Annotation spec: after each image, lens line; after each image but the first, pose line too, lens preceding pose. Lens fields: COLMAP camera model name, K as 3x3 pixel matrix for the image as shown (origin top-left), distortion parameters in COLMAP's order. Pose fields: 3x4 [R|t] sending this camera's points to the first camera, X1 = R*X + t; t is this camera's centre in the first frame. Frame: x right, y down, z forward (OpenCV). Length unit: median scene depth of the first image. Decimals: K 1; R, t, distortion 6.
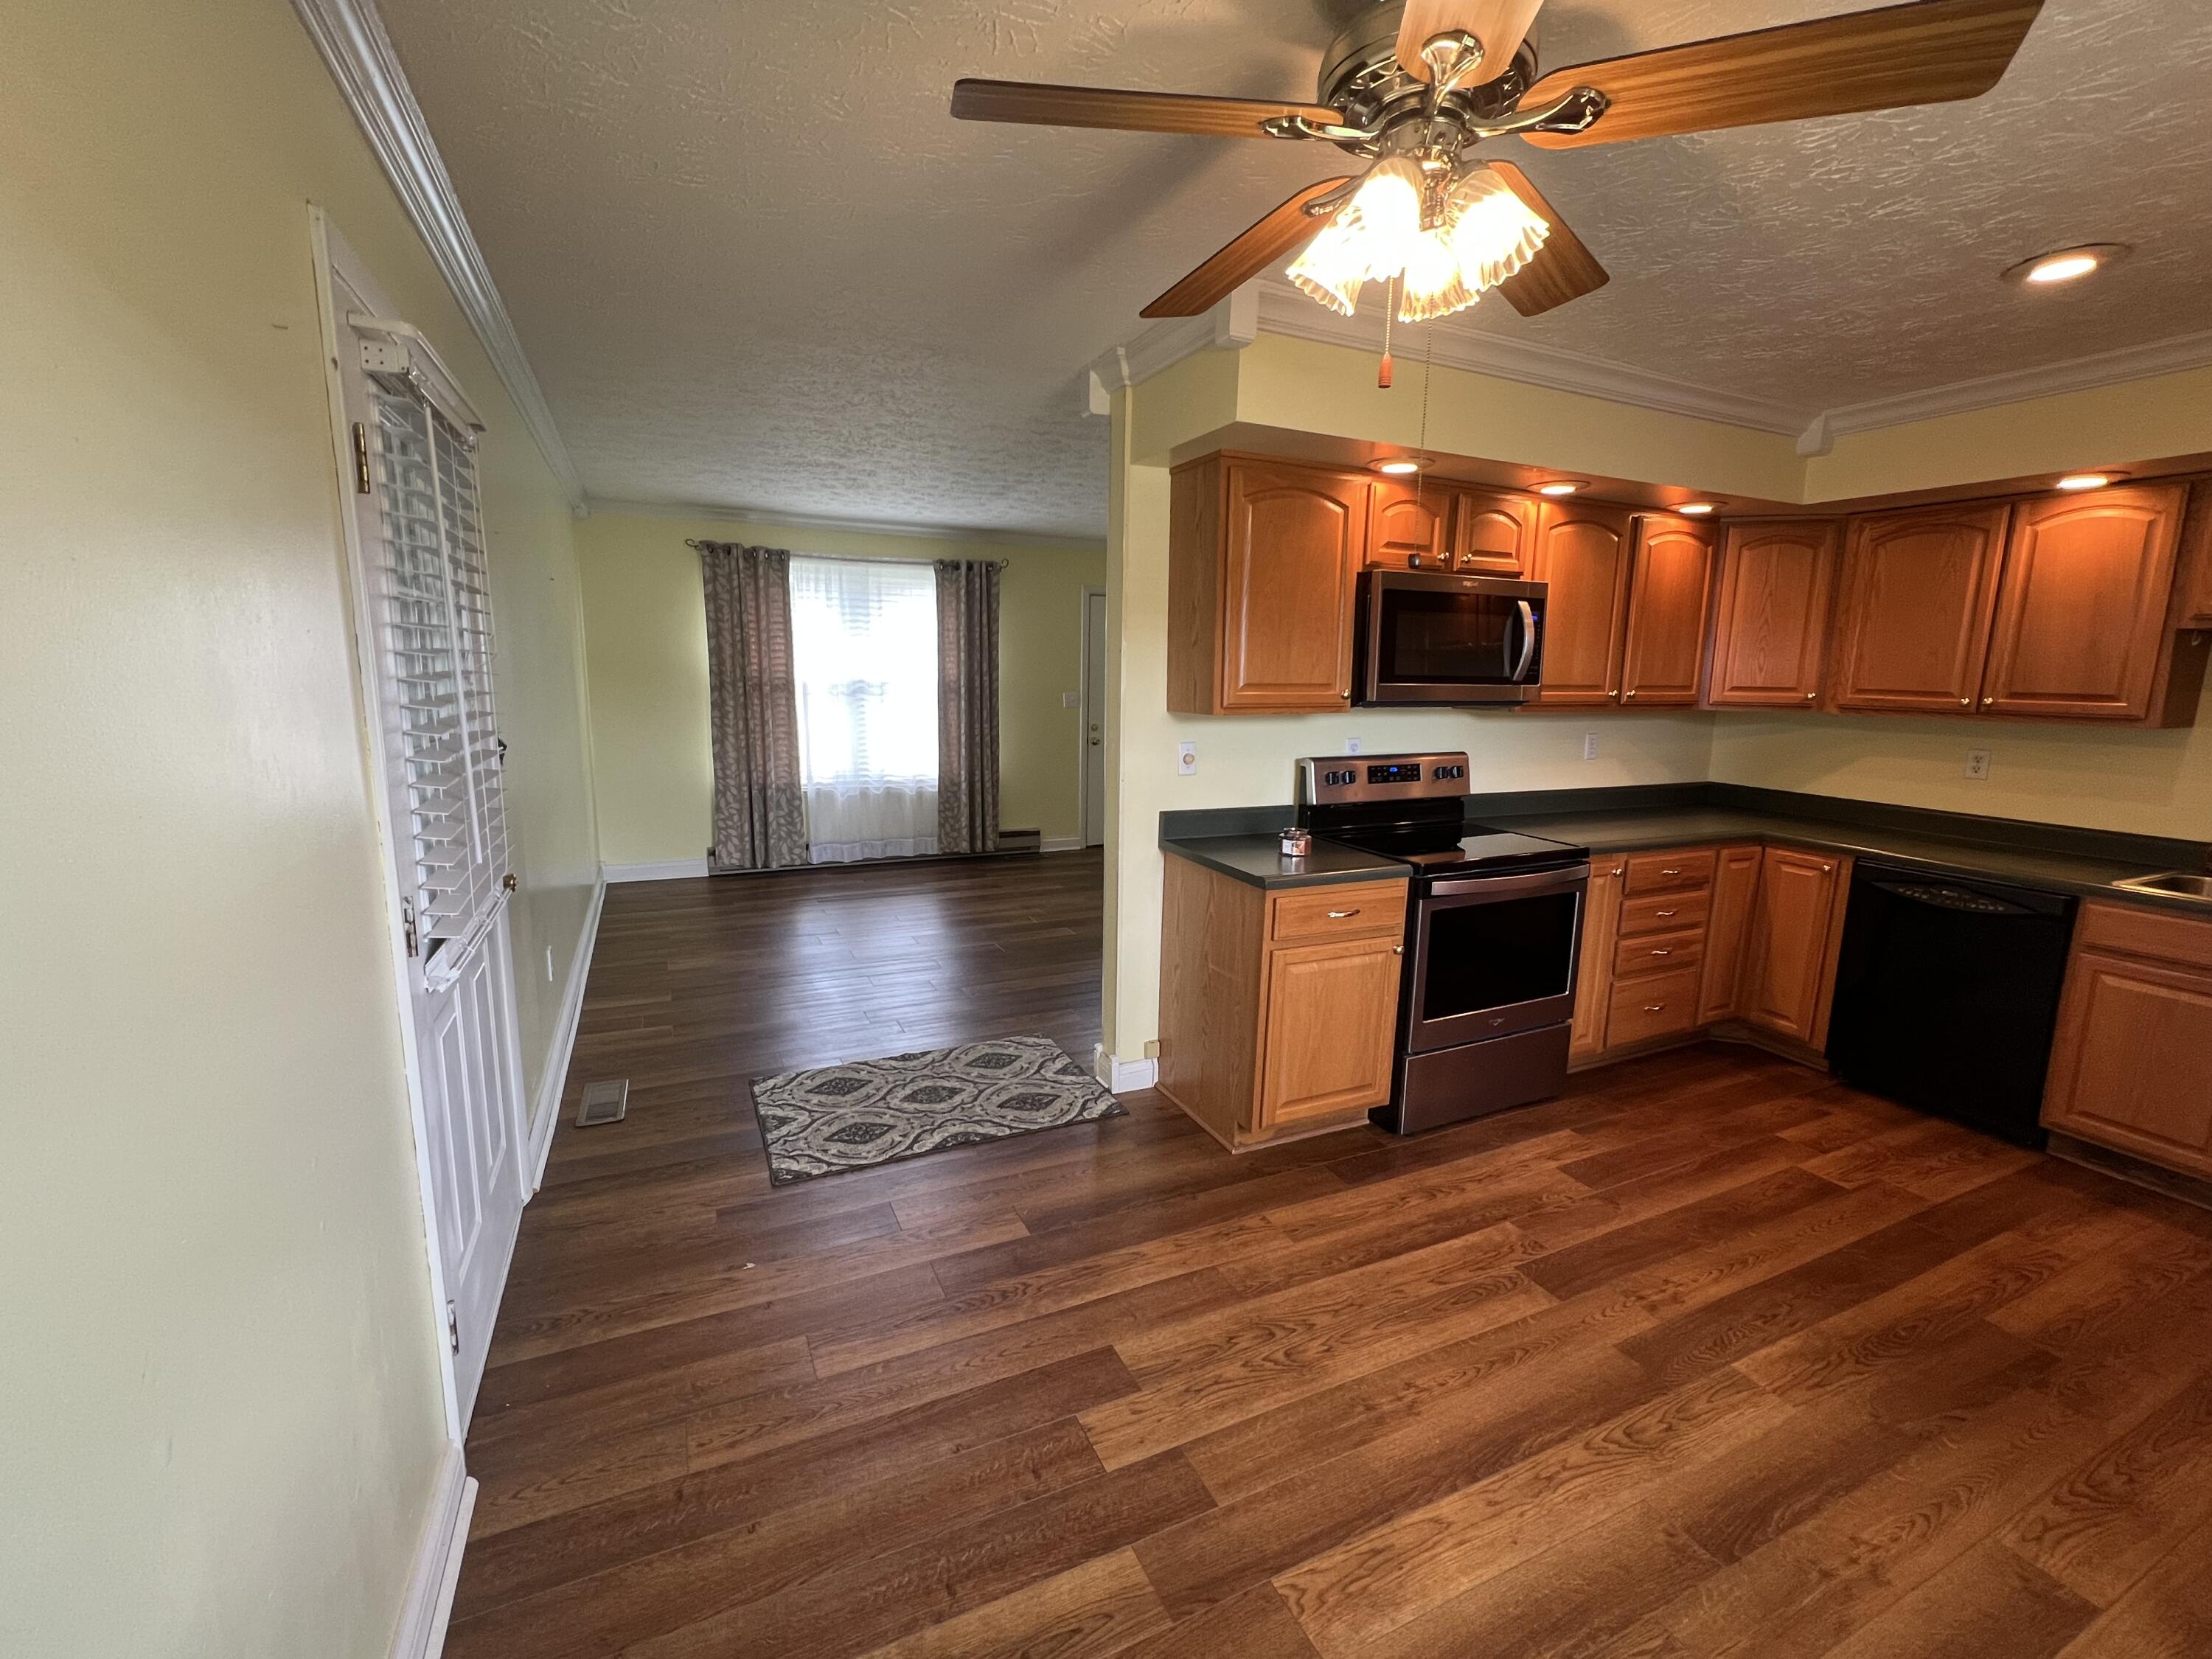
lens RADIAL K [[950.8, 0, 1105.0], [0, 950.8, 829.9], [0, 0, 1]] dist [-0.001880, 0.001679]
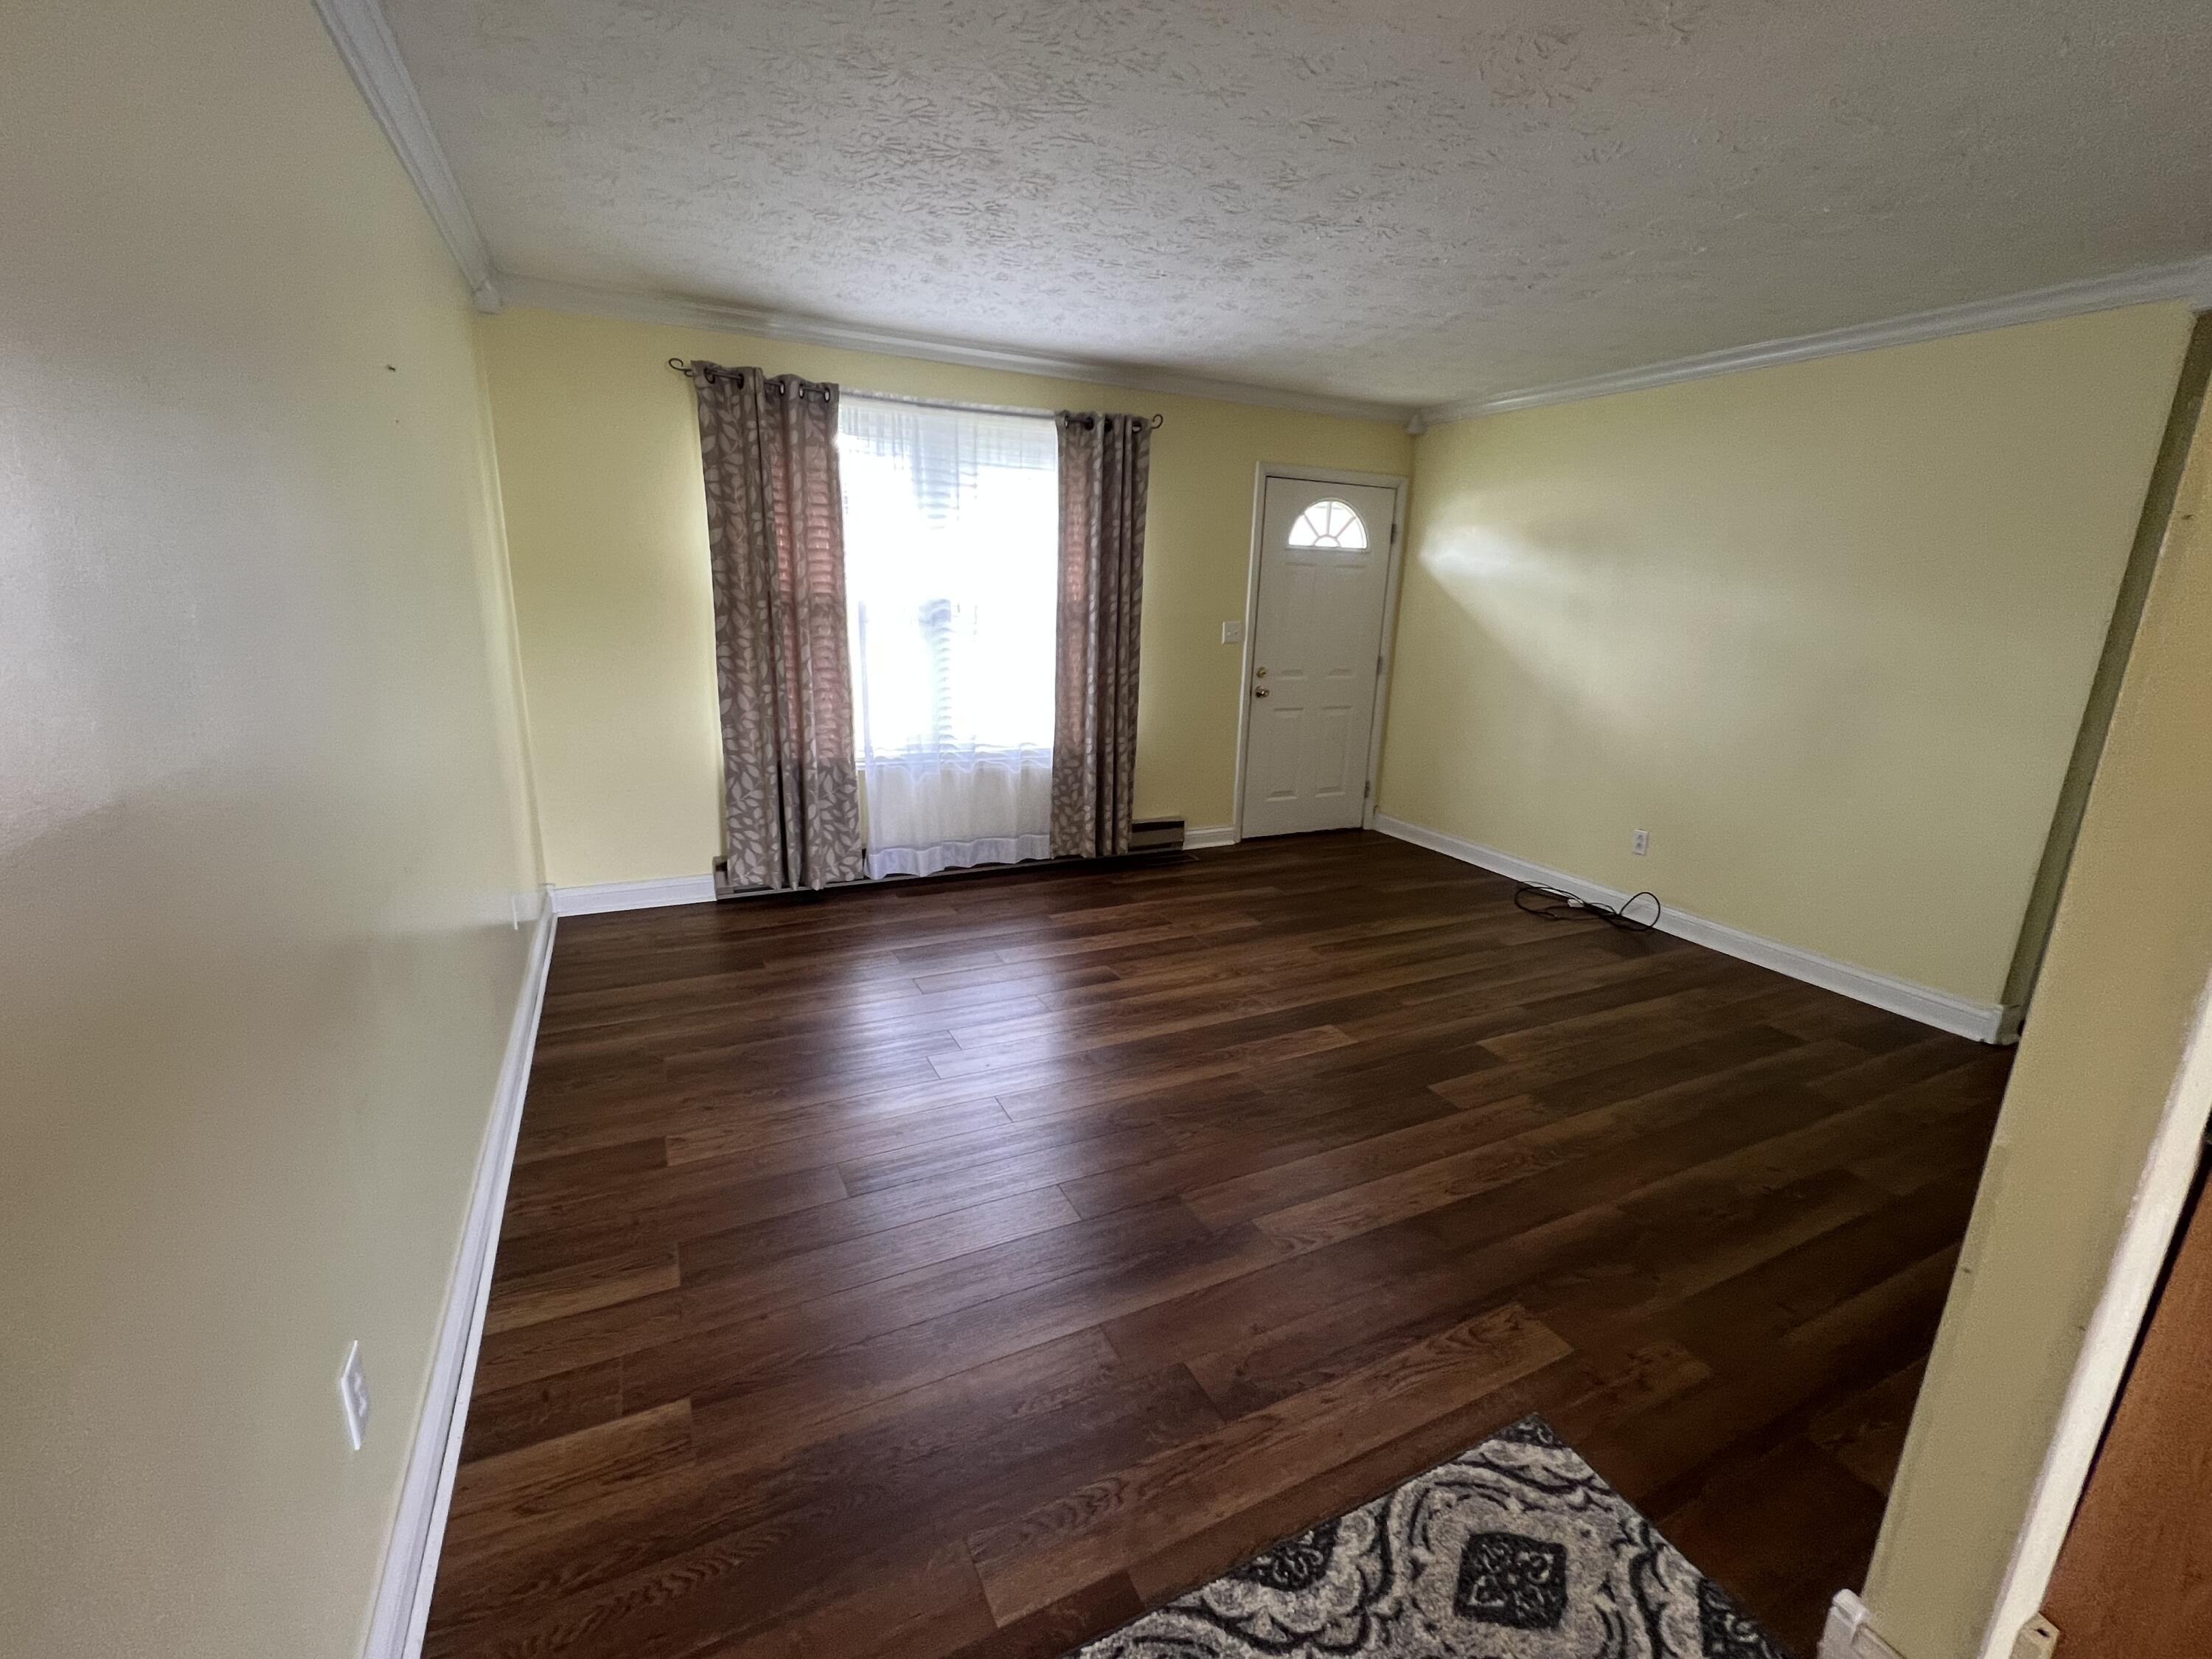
lens RADIAL K [[950.8, 0, 1105.8], [0, 950.8, 829.7], [0, 0, 1]] dist [-0.001880, 0.001679]
pose [[0.999706, 0.008676, 0.022630, -0.165395], [-0.010477, 0.996681, 0.080733, -0.056074], [-0.021854, -0.080947, 0.996479, 0.348492]]
